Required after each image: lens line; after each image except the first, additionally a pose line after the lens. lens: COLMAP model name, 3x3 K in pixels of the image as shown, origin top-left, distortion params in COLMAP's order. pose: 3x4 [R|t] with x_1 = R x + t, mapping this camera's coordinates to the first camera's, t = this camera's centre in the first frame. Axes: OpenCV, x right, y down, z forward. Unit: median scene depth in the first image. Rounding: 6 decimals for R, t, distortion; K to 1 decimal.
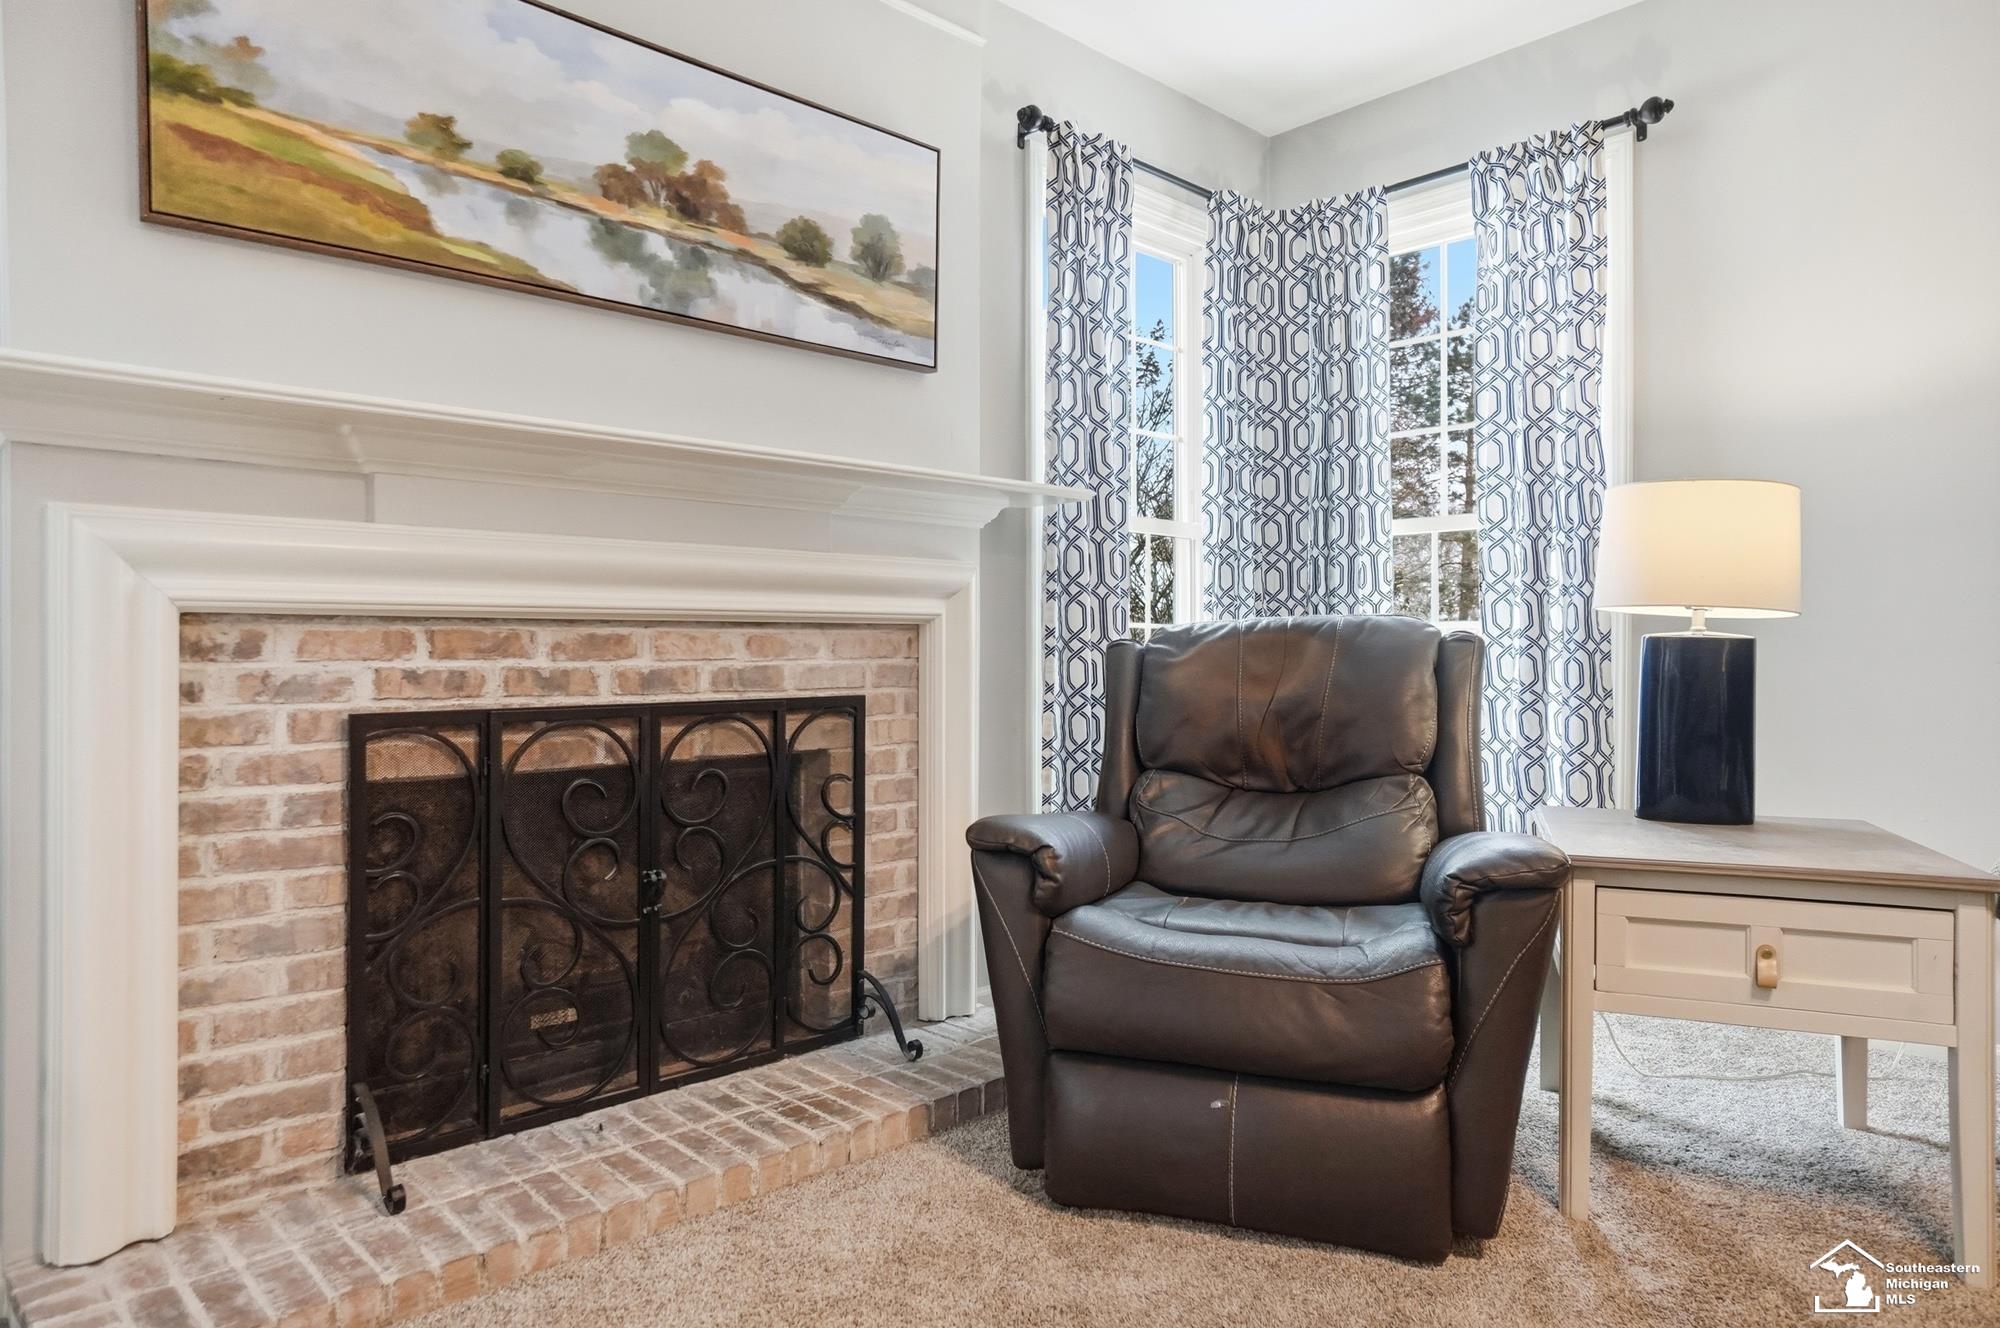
lens RADIAL K [[1196.2, 0, 994.7], [0, 1196.2, 688.8], [0, 0, 1]] dist [-0.025807, 0.028857]
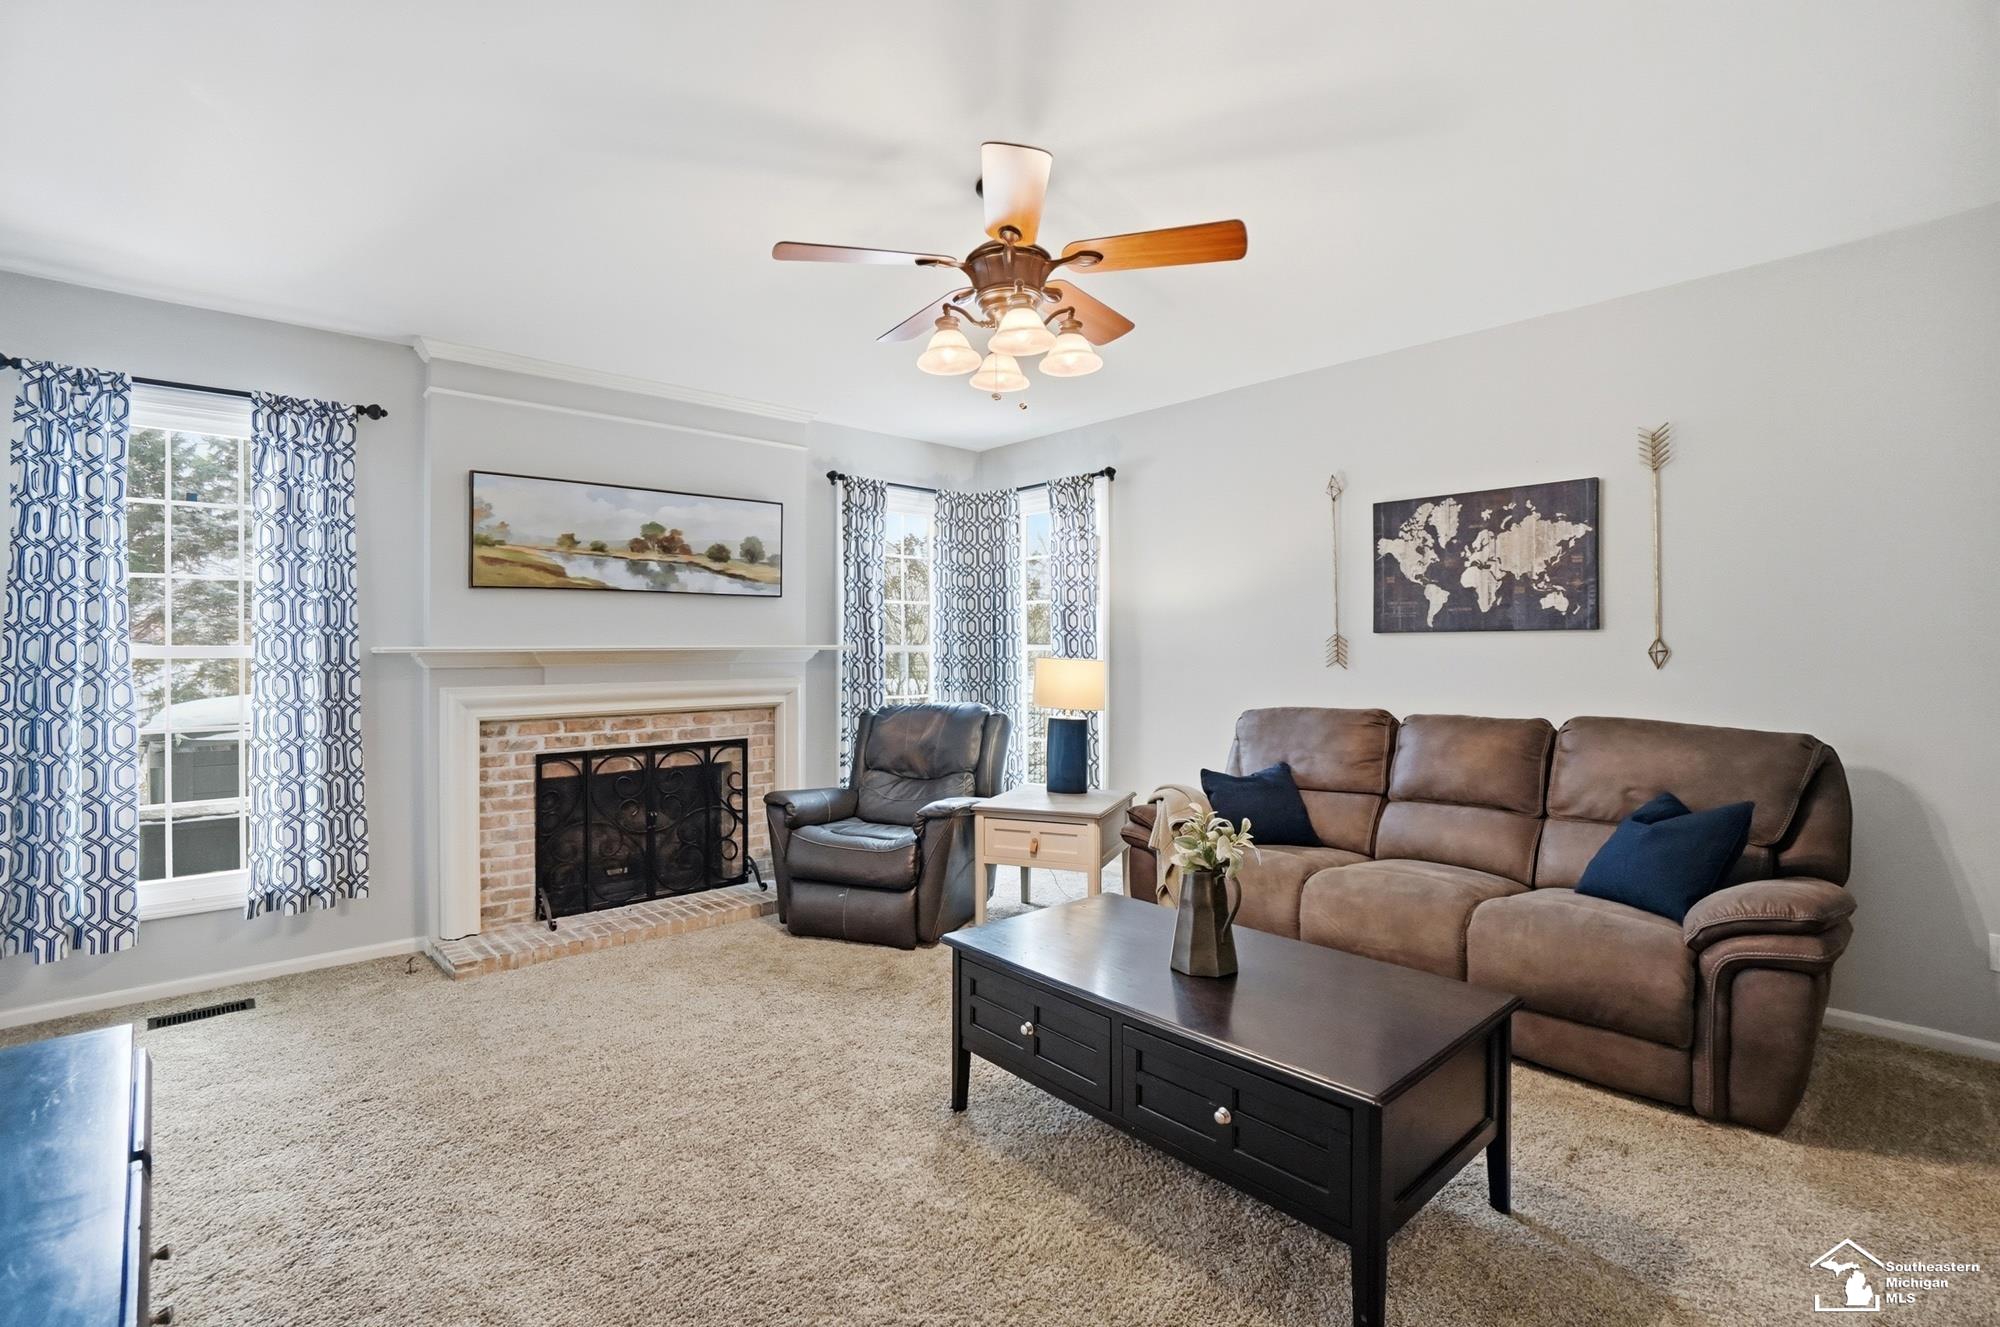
lens RADIAL K [[882.7, 0, 992.4], [0, 882.7, 669.6], [0, 0, 1]] dist [-0.070633, 0.026243]
pose [[0.999960, -0.004756, -0.007575, 0.482176], [0.004648, 0.999890, -0.014108, -0.128762], [0.007642, 0.014072, 0.999872, -0.910475]]
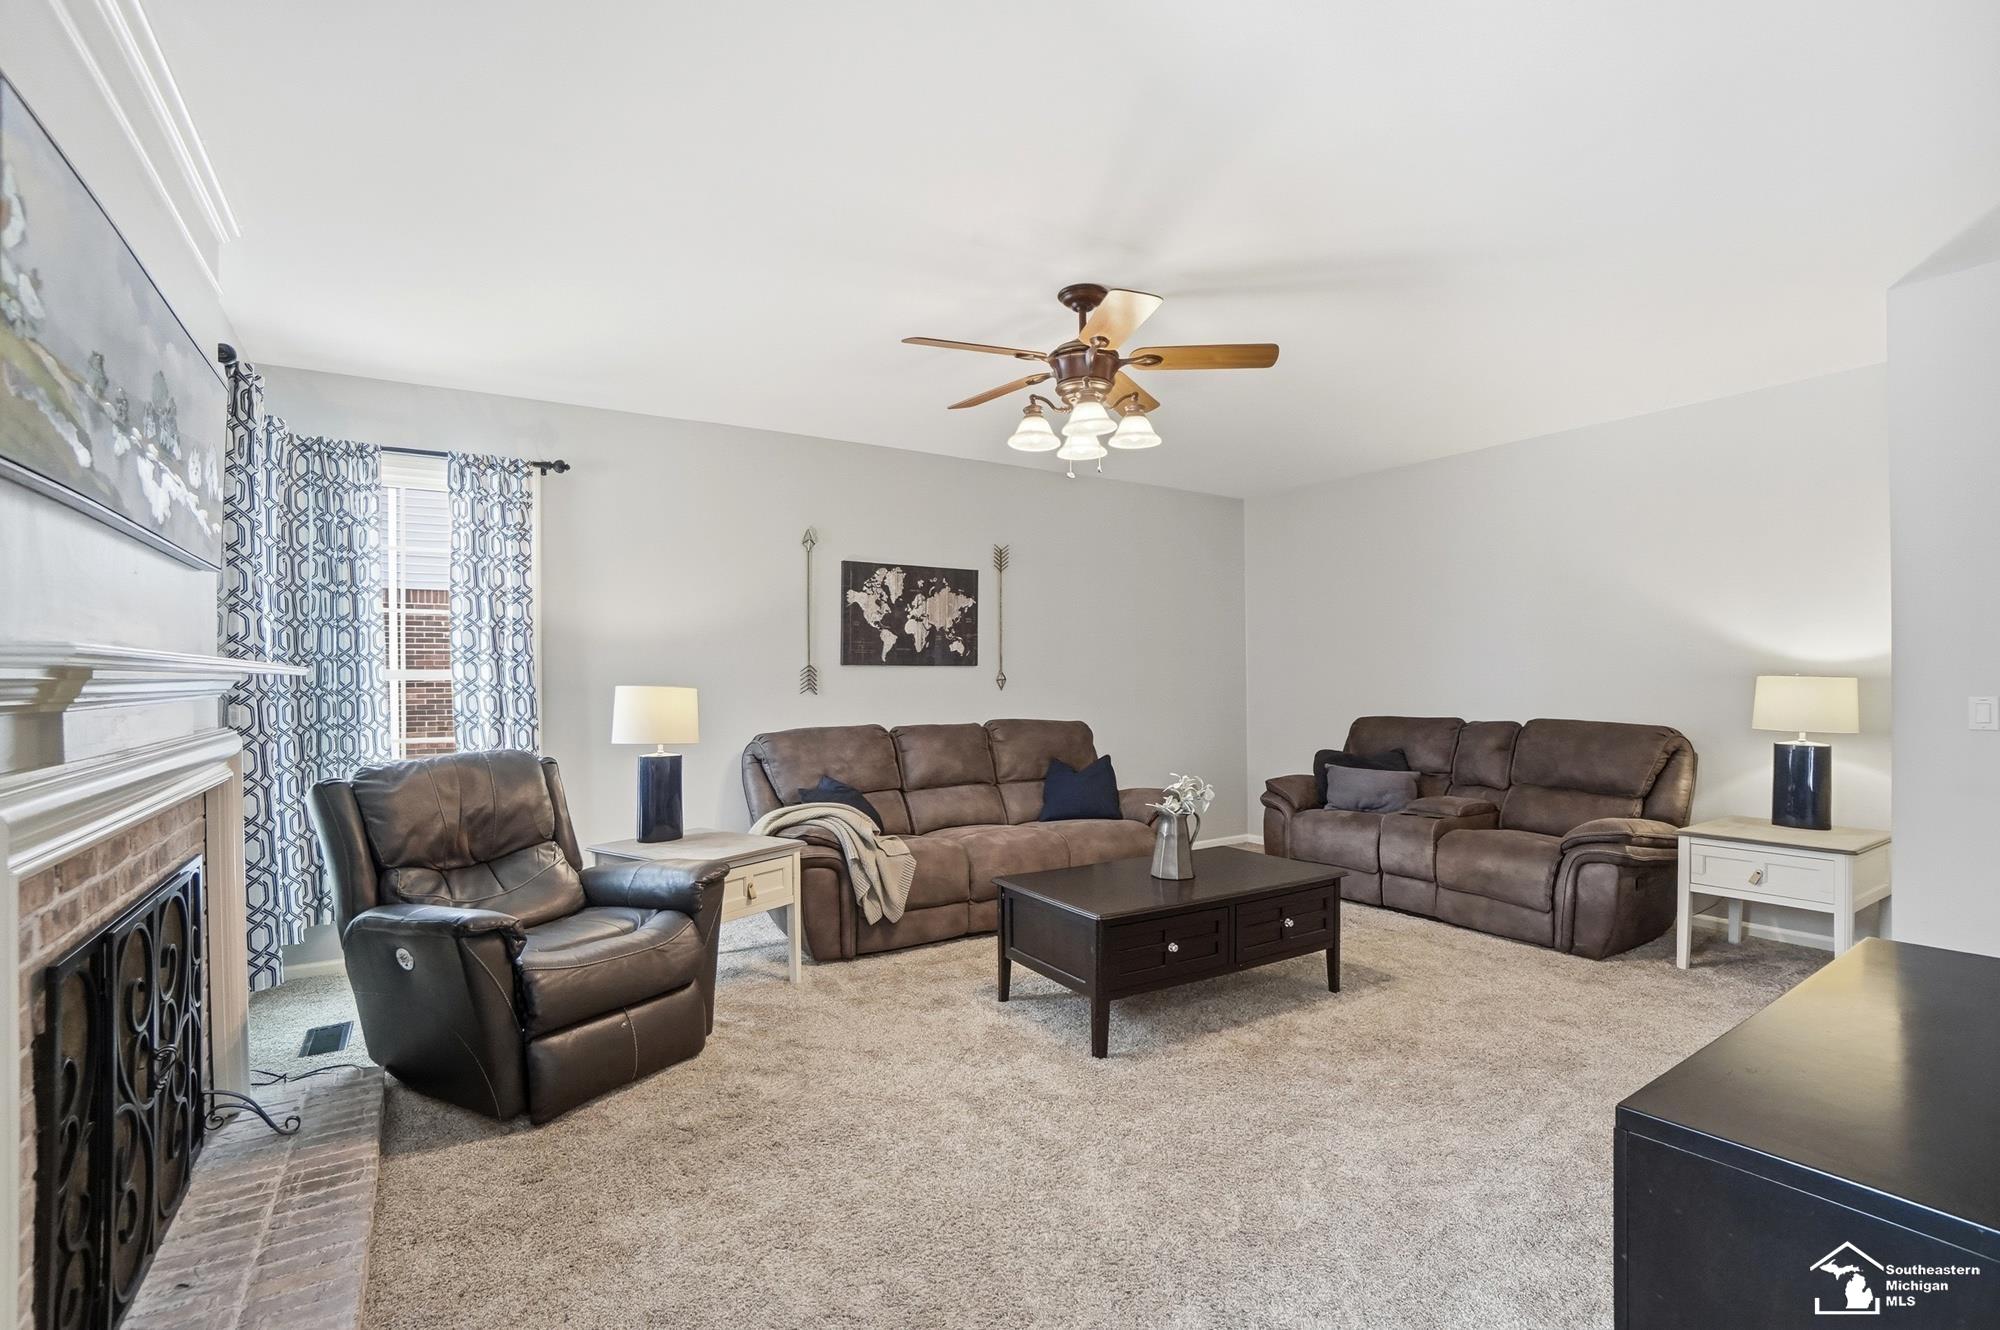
lens RADIAL K [[924.6, 0, 952.8], [0, 924.6, 689.7], [0, 0, 1]] dist [-0.000813, -0.000068]
pose [[0.226740, -0.015415, 0.973833, -1.013061], [0.032182, 0.999447, 0.008327, -0.172589], [-0.973424, 0.029452, 0.227111, 0.090614]]
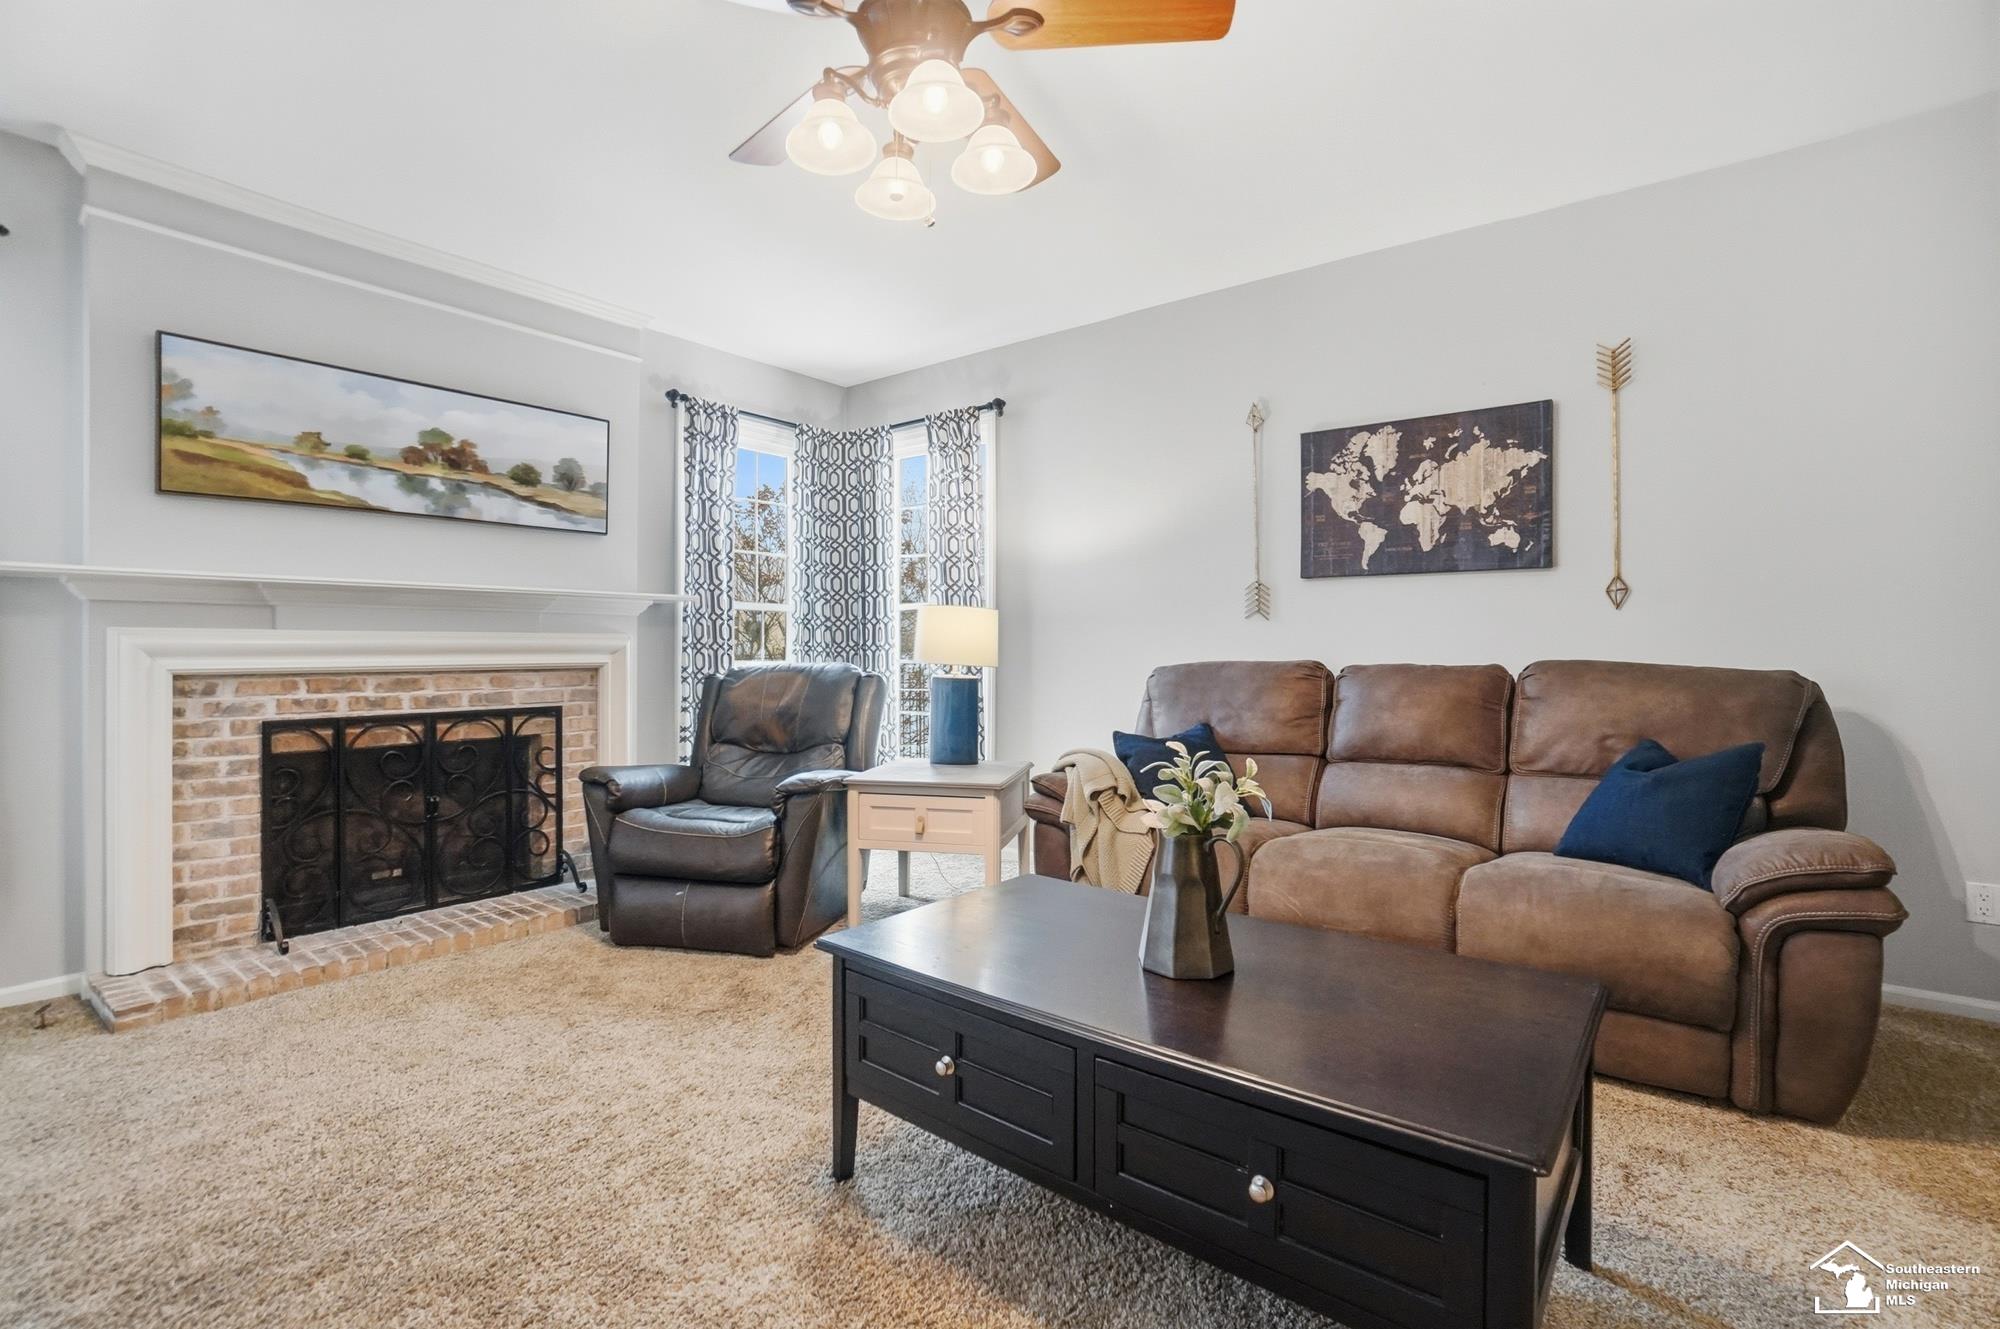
lens RADIAL K [[882.7, 0, 992.4], [0, 882.7, 670.6], [0, 0, 1]] dist [-0.070633, 0.026243]
pose [[0.987785, -0.003523, 0.155780, 0.442233], [0.005198, 0.999933, -0.010344, -0.041227], [-0.155733, 0.011027, 0.987738, -0.605229]]
